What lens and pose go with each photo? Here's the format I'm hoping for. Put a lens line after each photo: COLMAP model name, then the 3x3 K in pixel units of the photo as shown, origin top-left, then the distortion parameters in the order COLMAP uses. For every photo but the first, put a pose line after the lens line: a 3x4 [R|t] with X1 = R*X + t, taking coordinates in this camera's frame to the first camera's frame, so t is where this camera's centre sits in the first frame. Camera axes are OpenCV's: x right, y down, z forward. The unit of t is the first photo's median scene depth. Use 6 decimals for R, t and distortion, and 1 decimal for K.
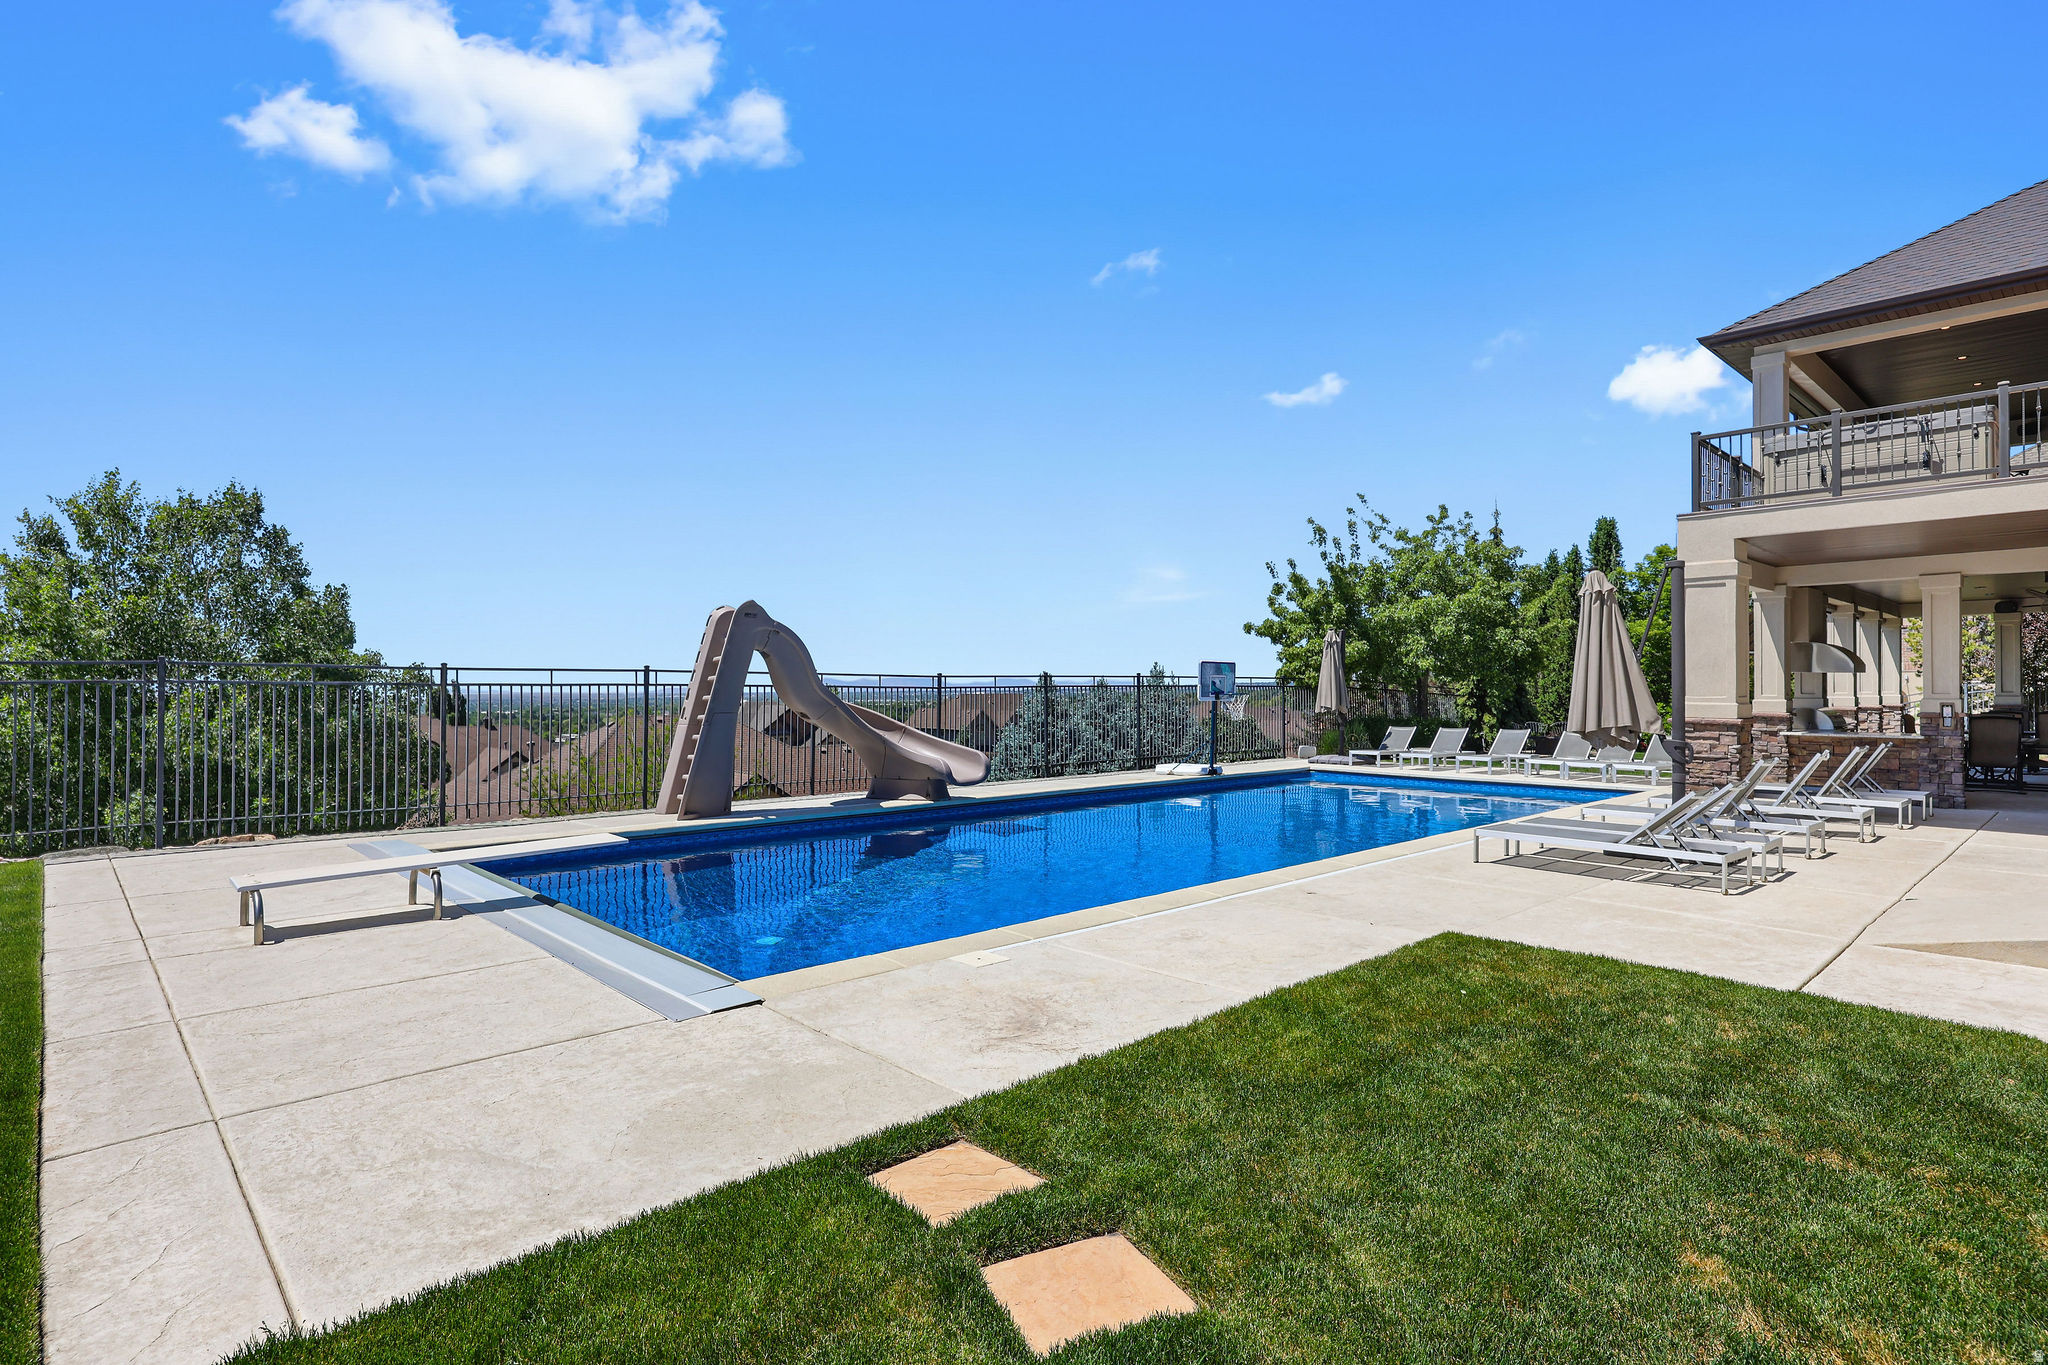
lens RADIAL K [[1049.8, 0, 1024.0], [0, 1049.8, 682.5], [0, 0, 1]] dist [0.000743, 0.000291]
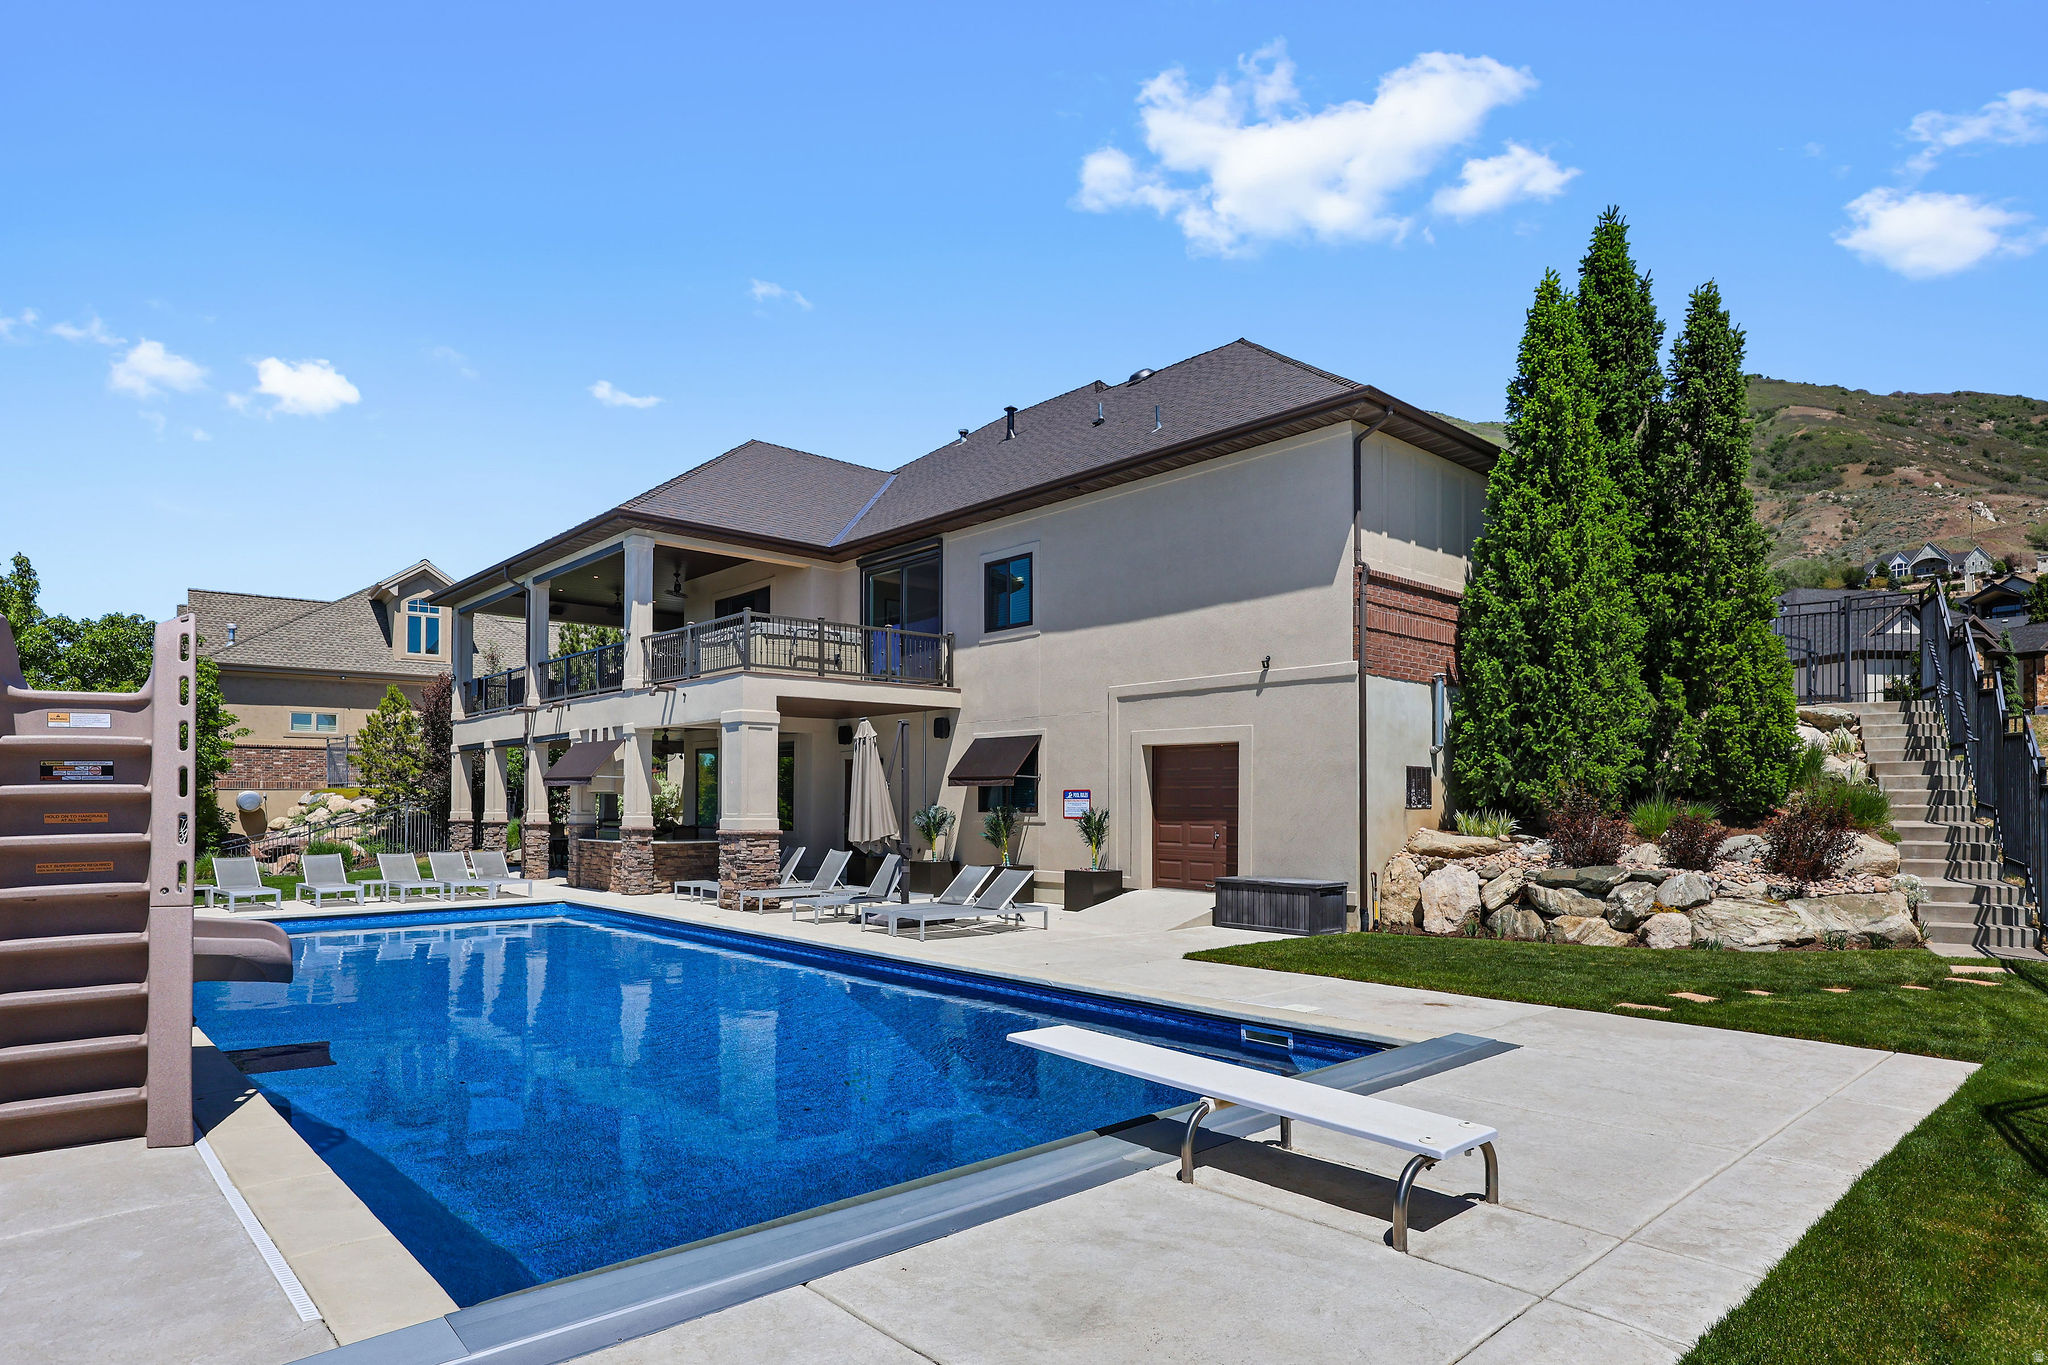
lens RADIAL K [[1116.7, 0, 1024.0], [0, 1116.7, 682.5], [0, 0, 1]] dist [-0.000958, -0.000281]
pose [[0.011494, 0.106898, 0.994204, -0.758746], [-0.003102, 0.994268, -0.106869, -0.000828], [-0.999929, -0.001855, 0.011760, 0.663664]]
